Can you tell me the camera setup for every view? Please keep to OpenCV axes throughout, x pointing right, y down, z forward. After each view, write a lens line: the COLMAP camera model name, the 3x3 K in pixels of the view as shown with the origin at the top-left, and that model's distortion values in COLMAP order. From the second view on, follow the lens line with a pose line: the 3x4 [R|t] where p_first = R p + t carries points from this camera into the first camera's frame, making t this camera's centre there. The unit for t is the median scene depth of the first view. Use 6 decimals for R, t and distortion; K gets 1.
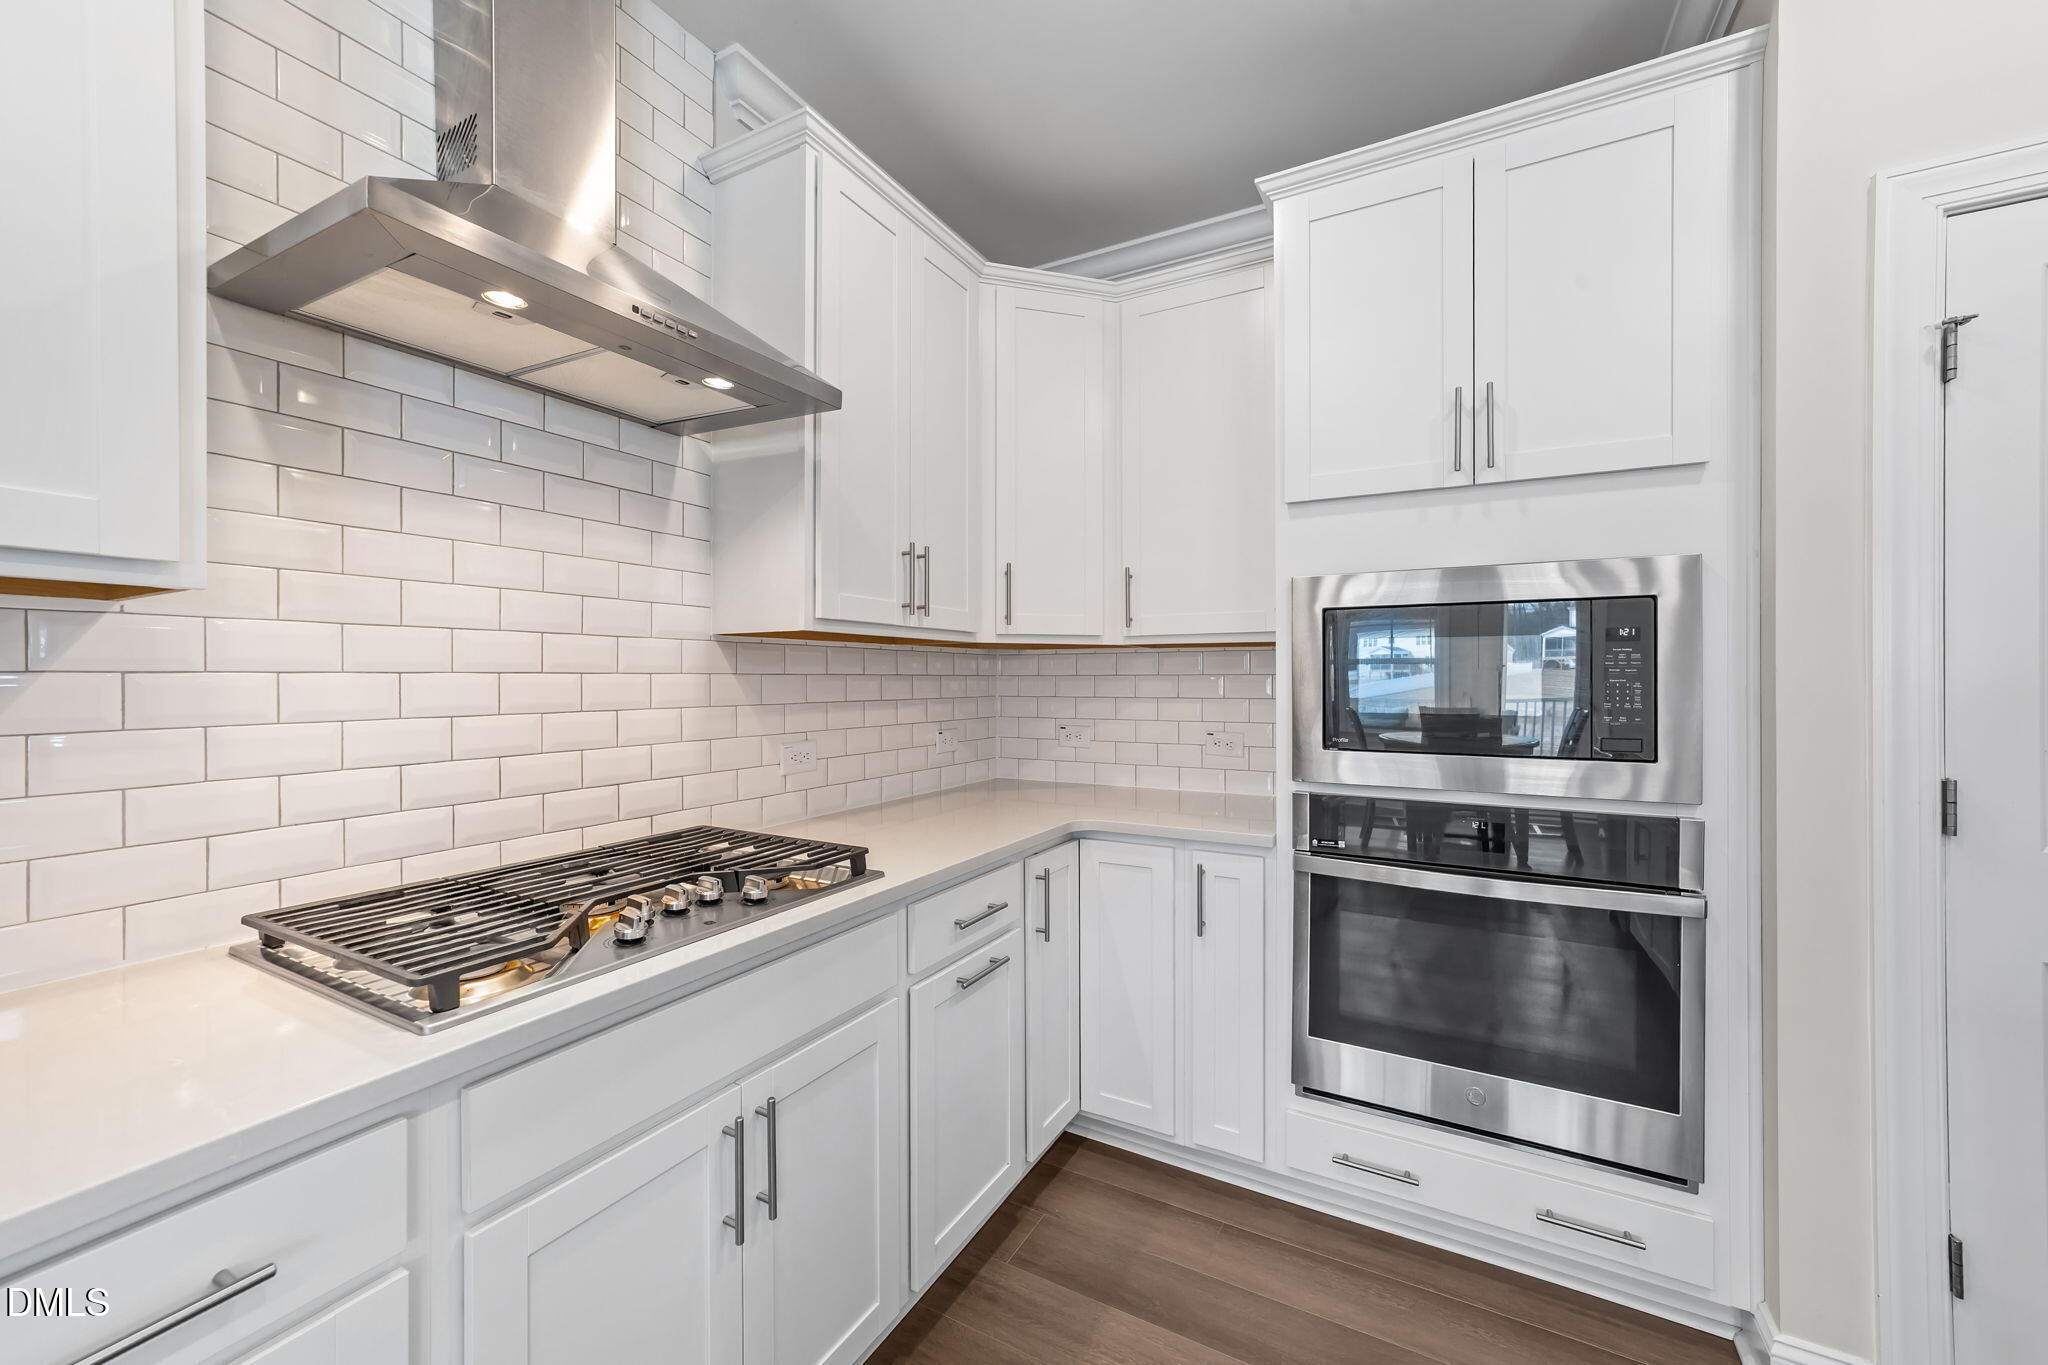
lens RADIAL K [[788.7, 0, 1024.3], [0, 788.7, 676.0], [0, 0, 1]] dist [-0.002518, 0.000327]
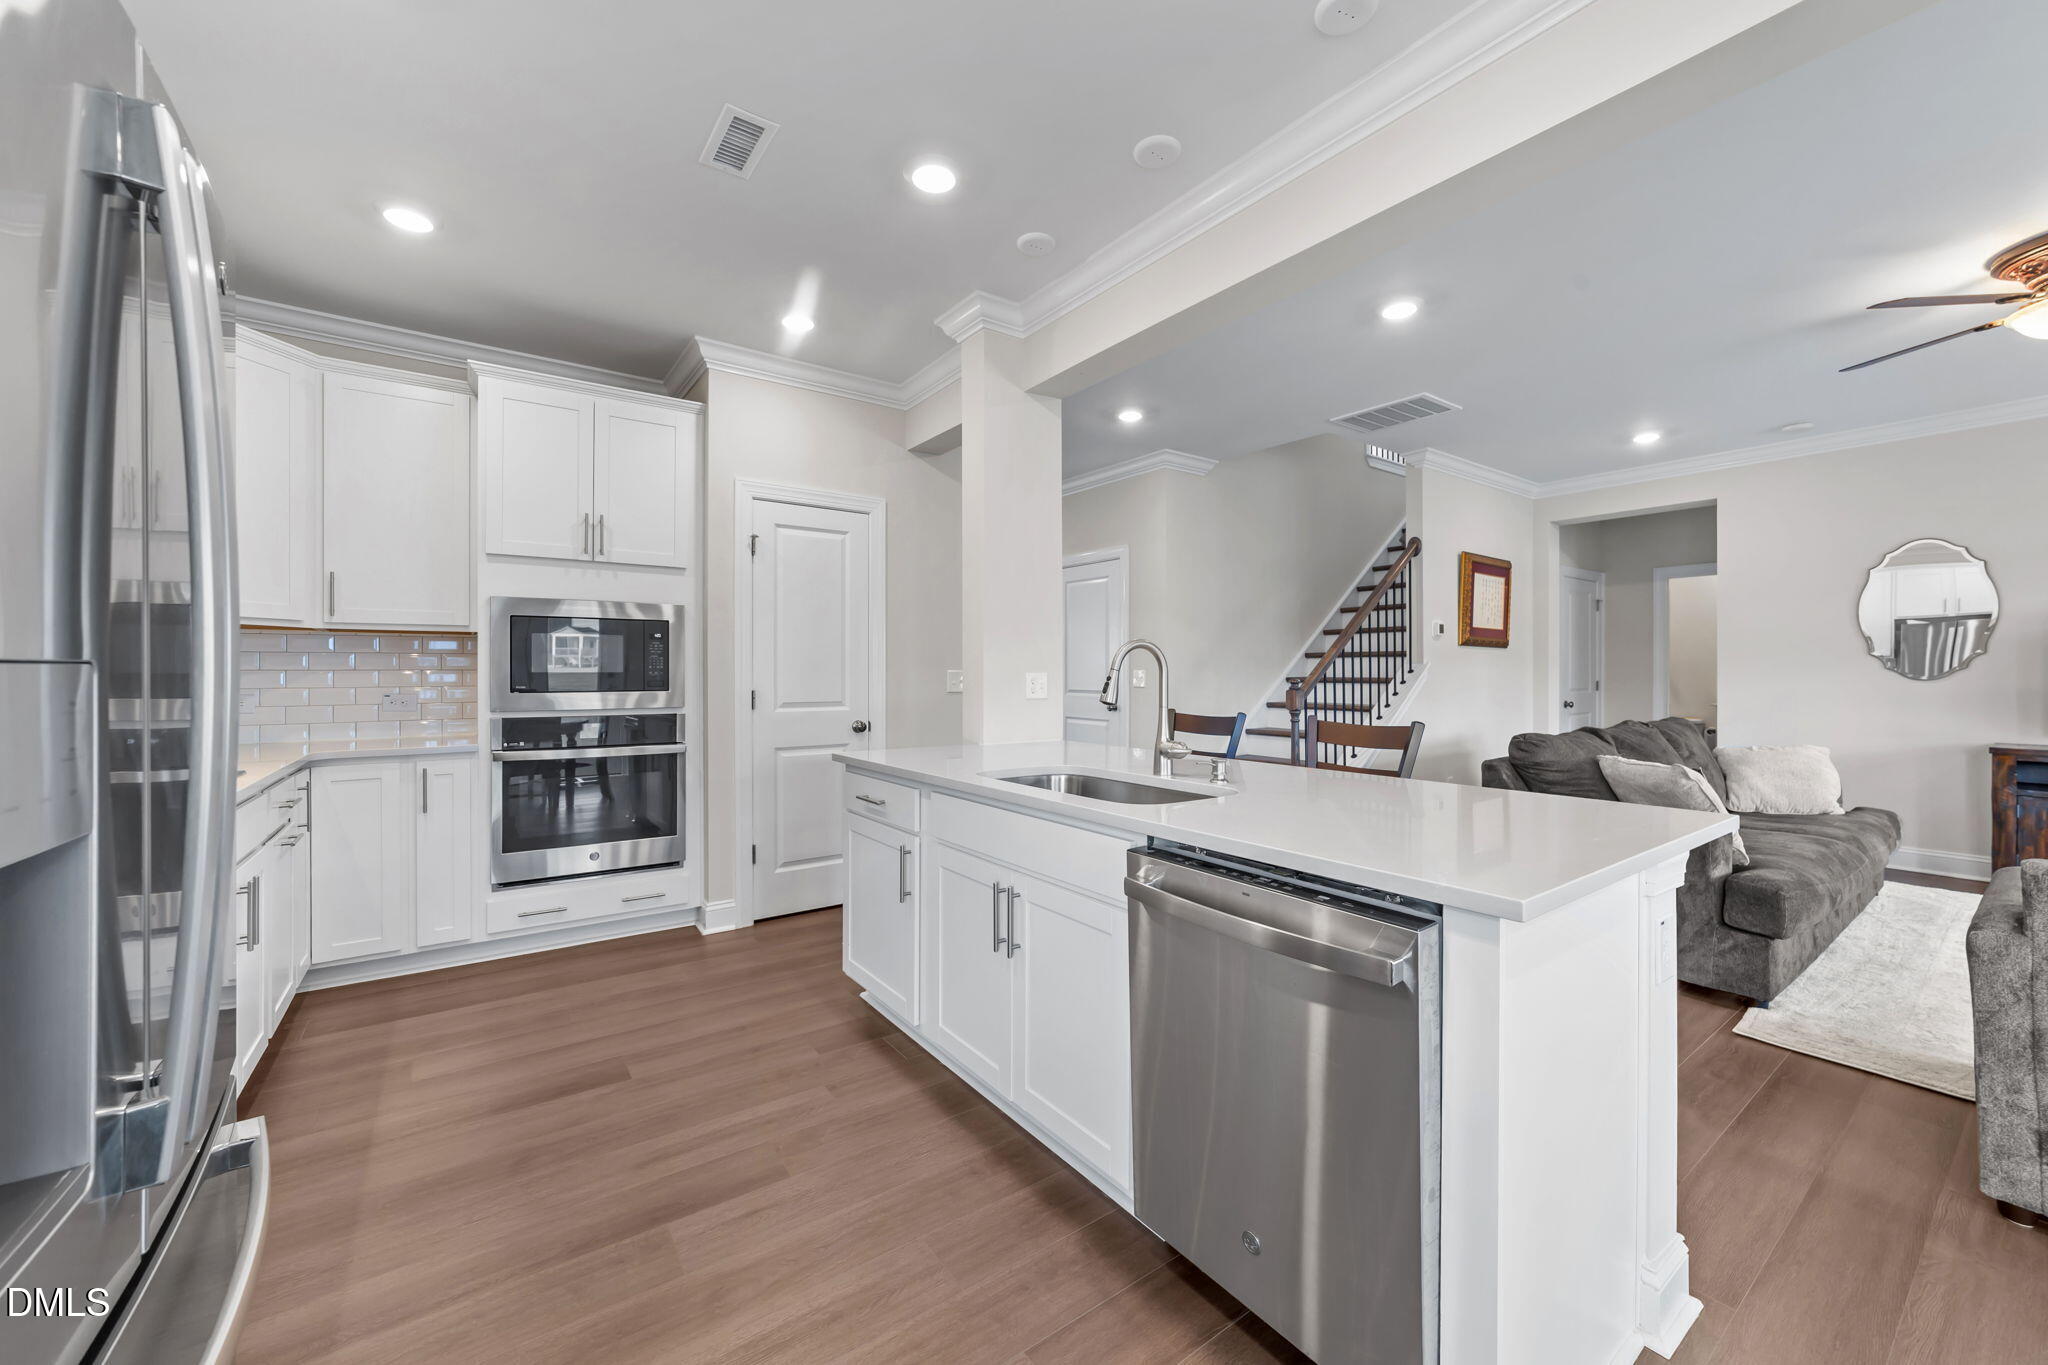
lens RADIAL K [[788.7, 0, 1030.6], [0, 788.7, 673.7], [0, 0, 1]] dist [-0.002518, 0.000327]
pose [[0.433642, -0.003855, 0.901077, -0.771010], [-0.003022, 0.999979, 0.005733, 0.036388], [-0.901080, -0.005209, 0.433622, -0.904897]]
